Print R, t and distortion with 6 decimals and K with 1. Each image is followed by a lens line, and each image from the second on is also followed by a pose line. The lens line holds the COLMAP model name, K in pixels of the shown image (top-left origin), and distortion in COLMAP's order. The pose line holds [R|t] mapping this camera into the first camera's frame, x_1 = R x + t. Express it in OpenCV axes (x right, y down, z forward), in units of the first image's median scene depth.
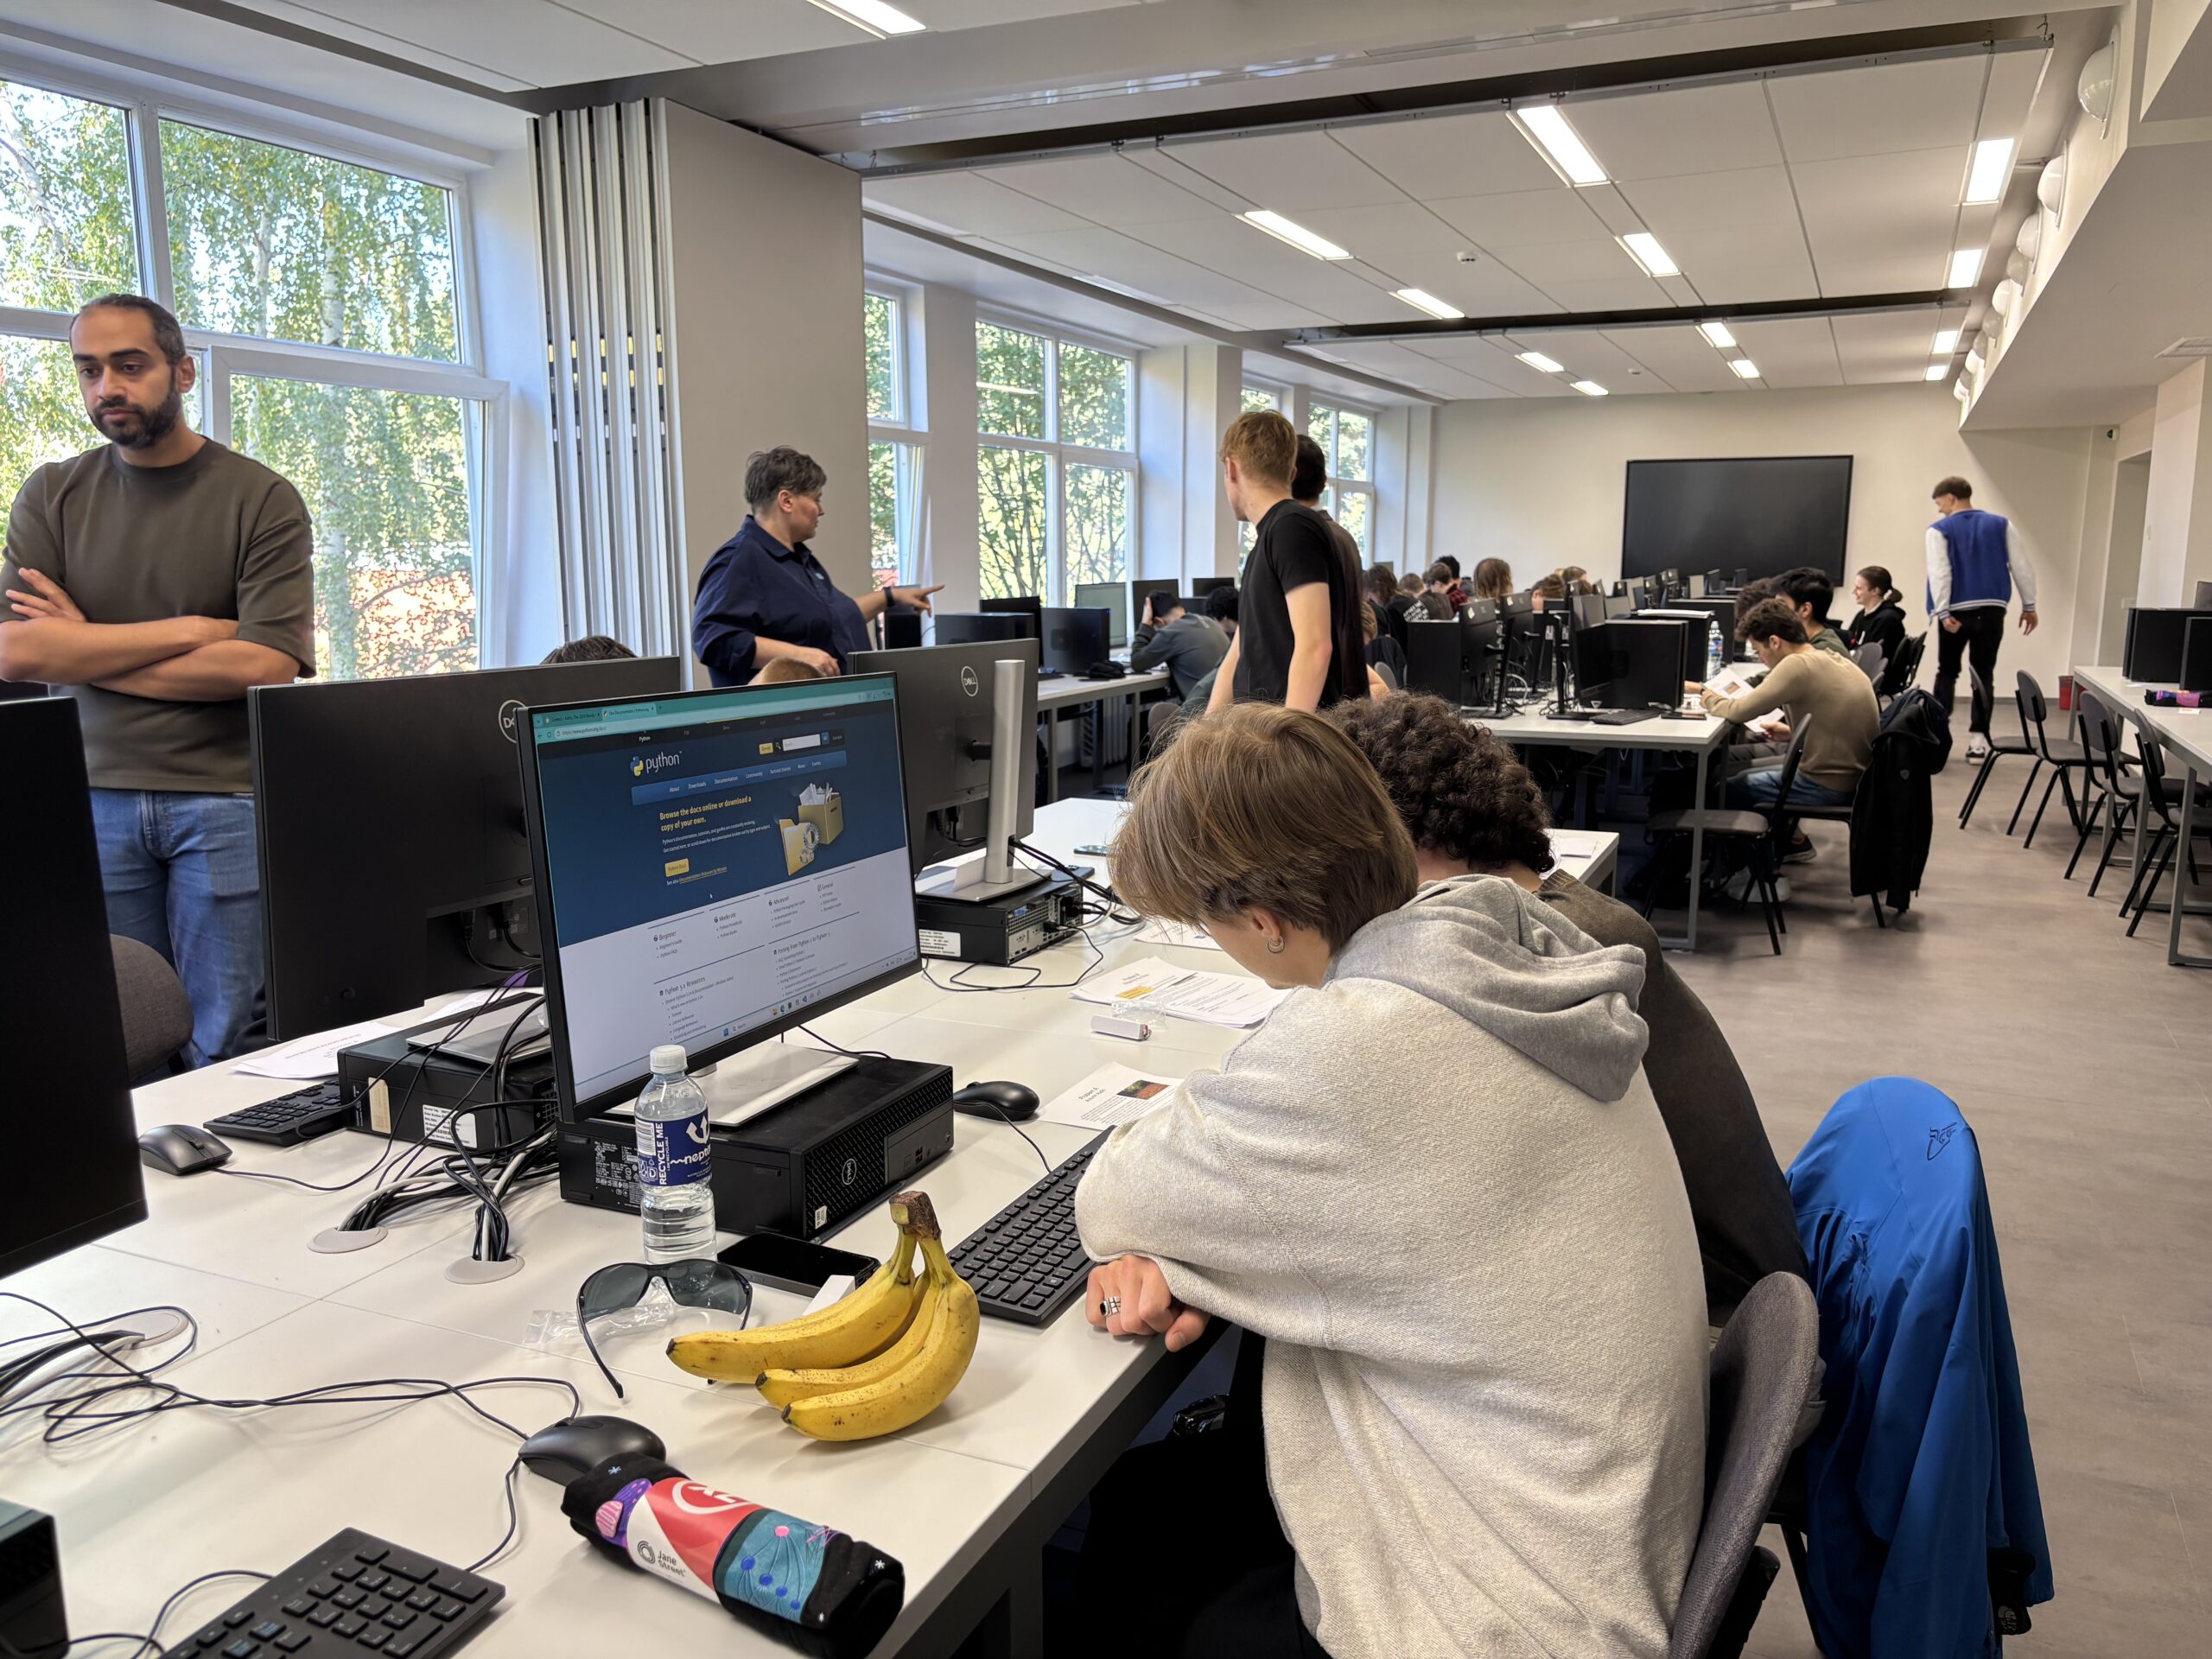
lens RADIAL K [[1681.7, 0, 1108.6], [0, 1681.7, 827.8], [0, 0, 1]] dist [0.036610, 0.004066]
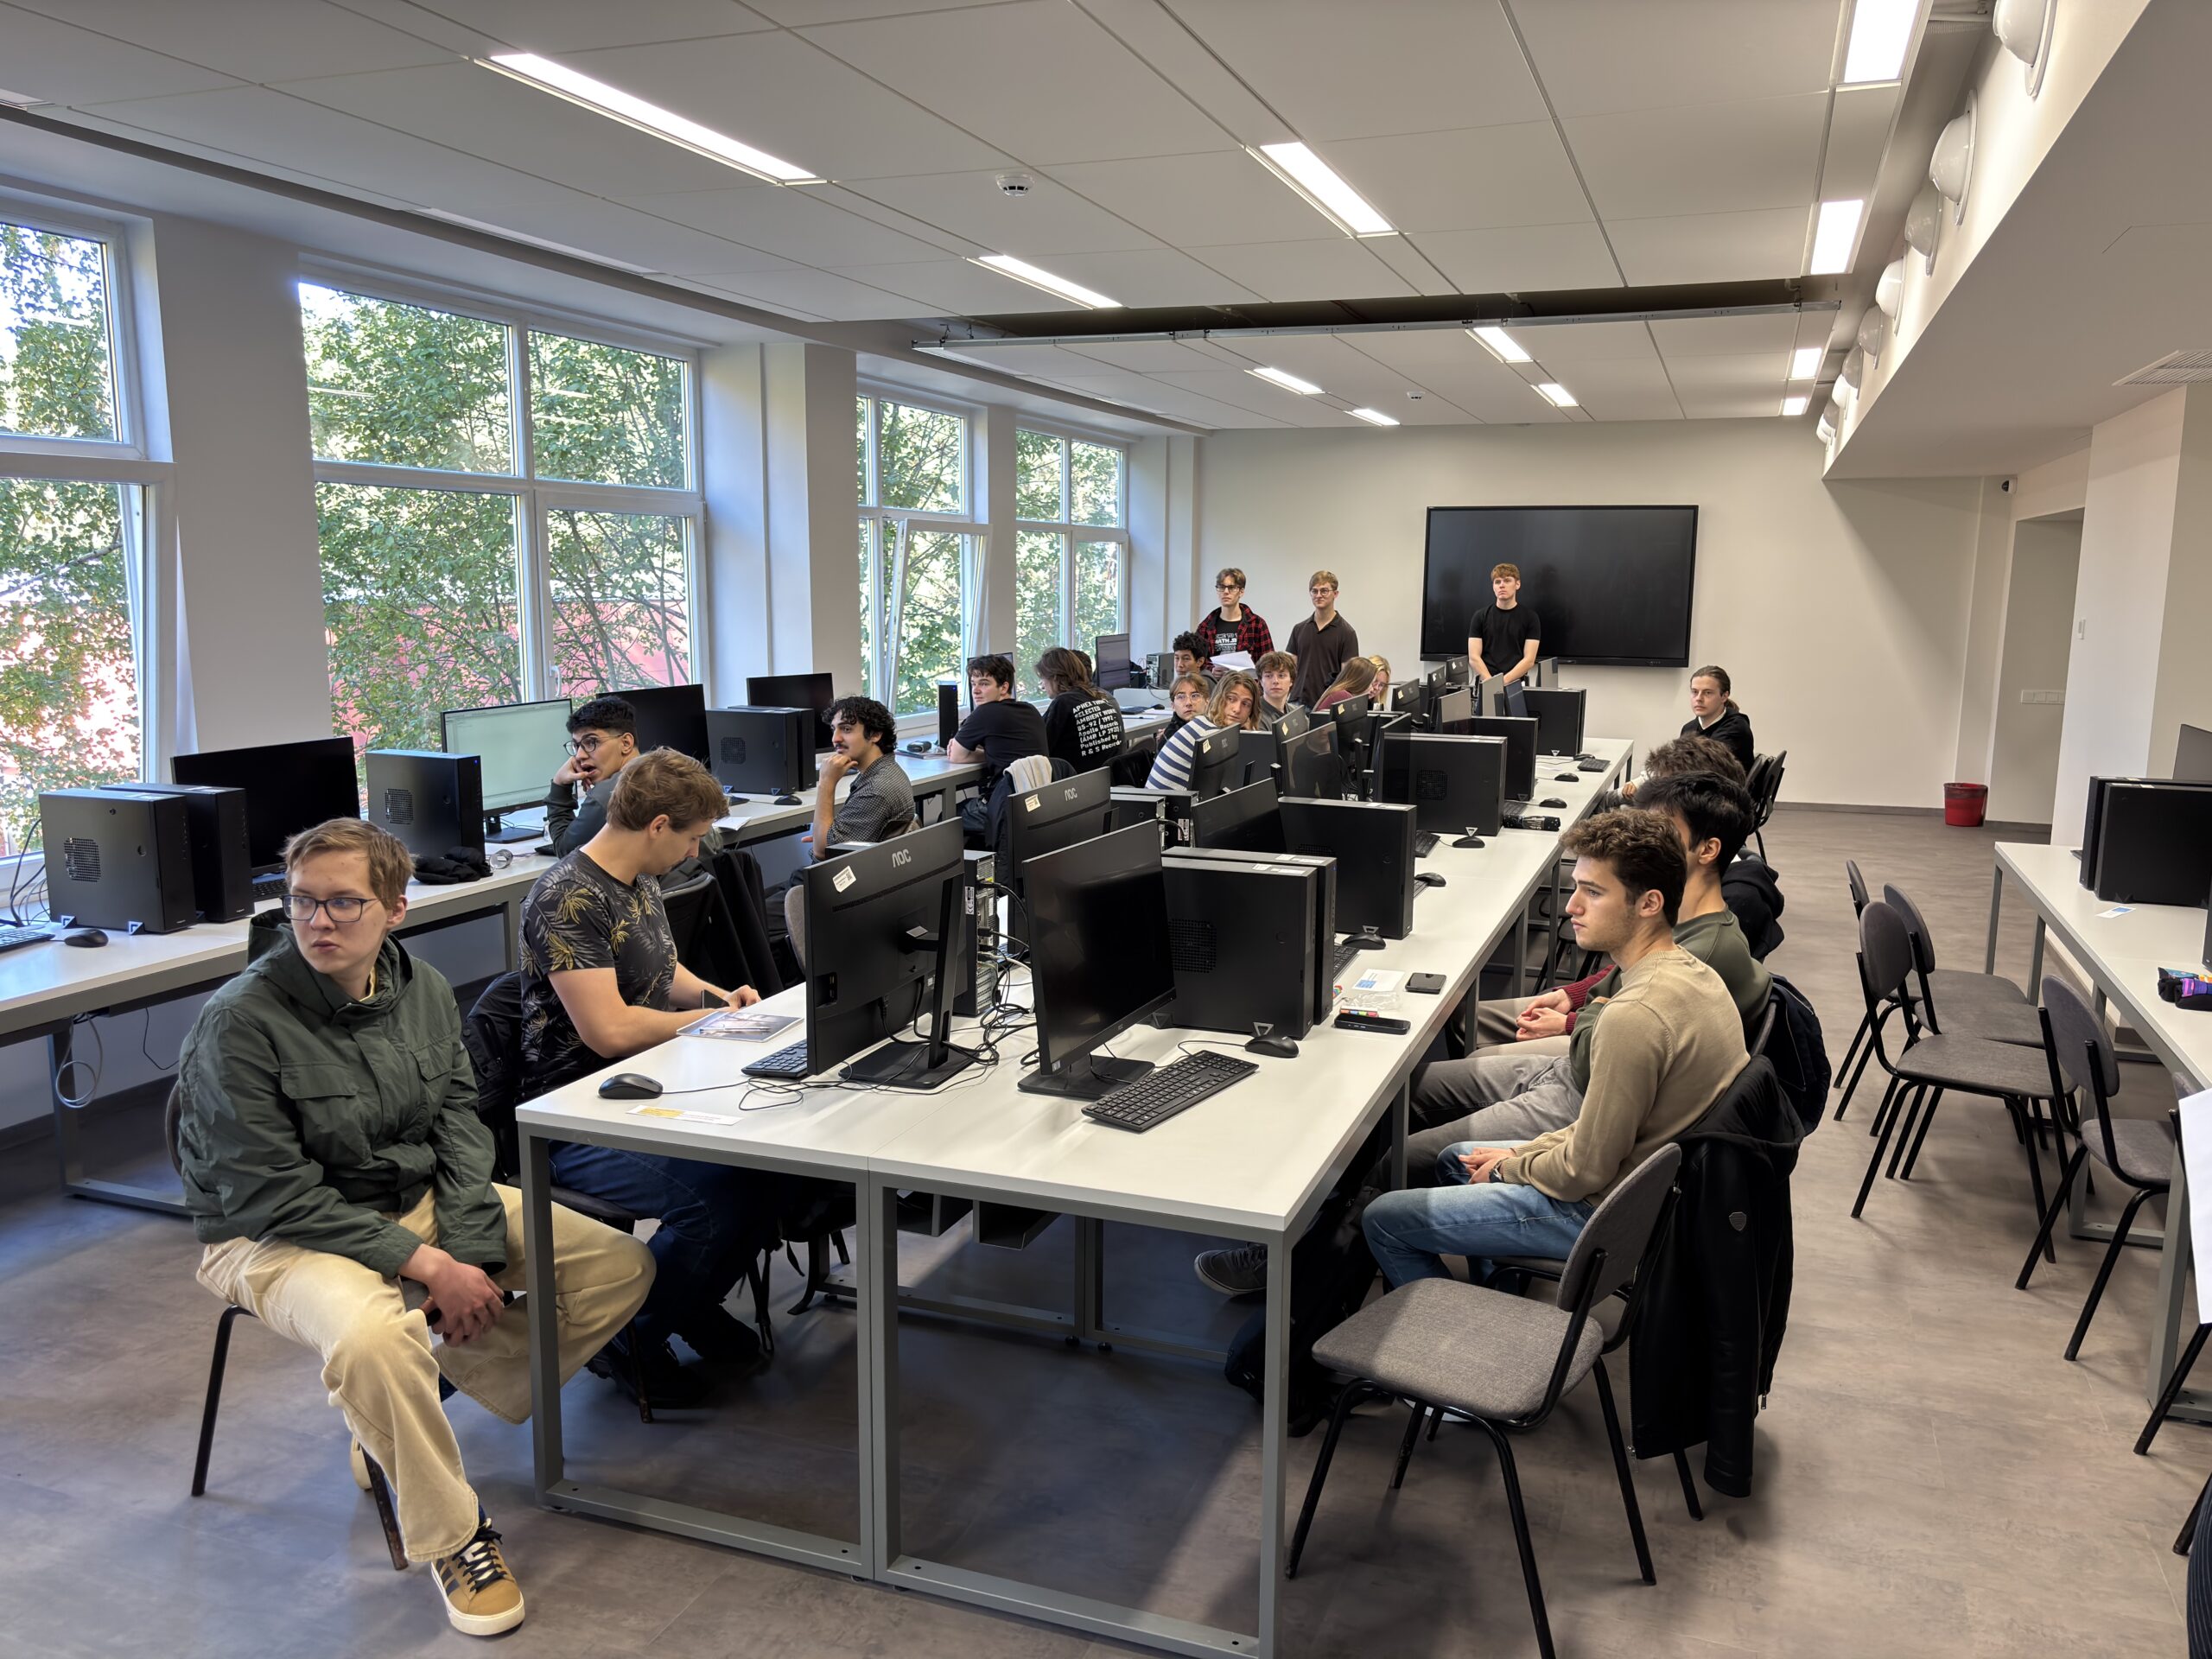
lens RADIAL K [[1681.7, 0, 1102.2], [0, 1681.7, 833.1], [0, 0, 1]] dist [0.036610, 0.004066]
pose [[0.997990, 0.001586, 0.063352, 0.139867], [-0.000921, 0.999944, -0.010517, -0.073380], [-0.063365, 0.010438, 0.997936, 0.285644]]
